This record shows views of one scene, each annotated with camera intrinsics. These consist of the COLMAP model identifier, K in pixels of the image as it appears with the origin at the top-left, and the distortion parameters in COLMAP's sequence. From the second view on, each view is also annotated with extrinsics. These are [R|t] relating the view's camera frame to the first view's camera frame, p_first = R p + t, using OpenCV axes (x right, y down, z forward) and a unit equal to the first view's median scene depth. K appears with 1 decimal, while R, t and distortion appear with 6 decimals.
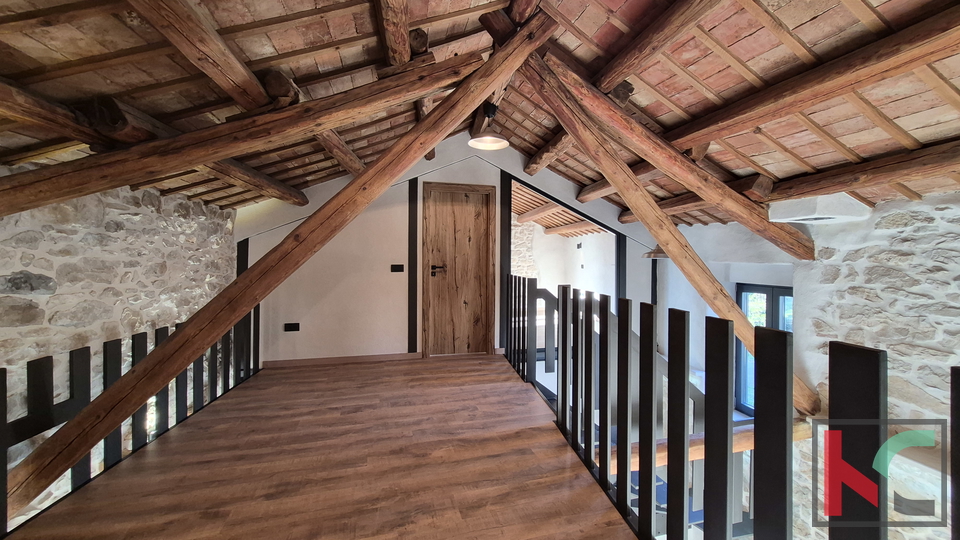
lens RADIAL K [[369.1, 0, 482.1], [0, 369.1, 265.3], [0, 0, 1]] dist [0.004483, -0.000201]
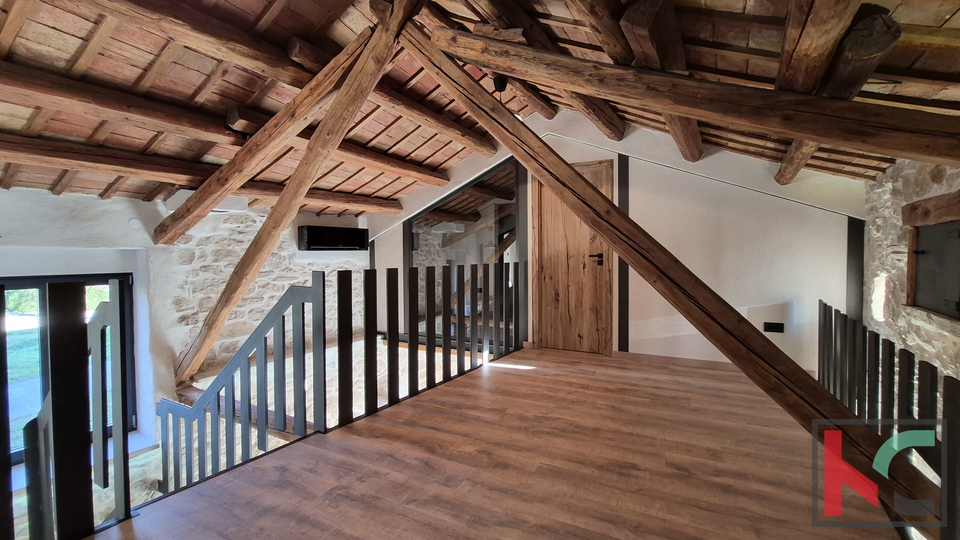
lens RADIAL K [[369.1, 0, 508.1], [0, 369.1, 254.6], [0, 0, 1]] dist [0.004483, -0.000201]
pose [[-0.767301, -0.004910, 0.641269, -0.746975], [0.011889, 0.999690, 0.021881, 0.004074], [-0.641177, 0.024413, -0.767005, 1.555268]]
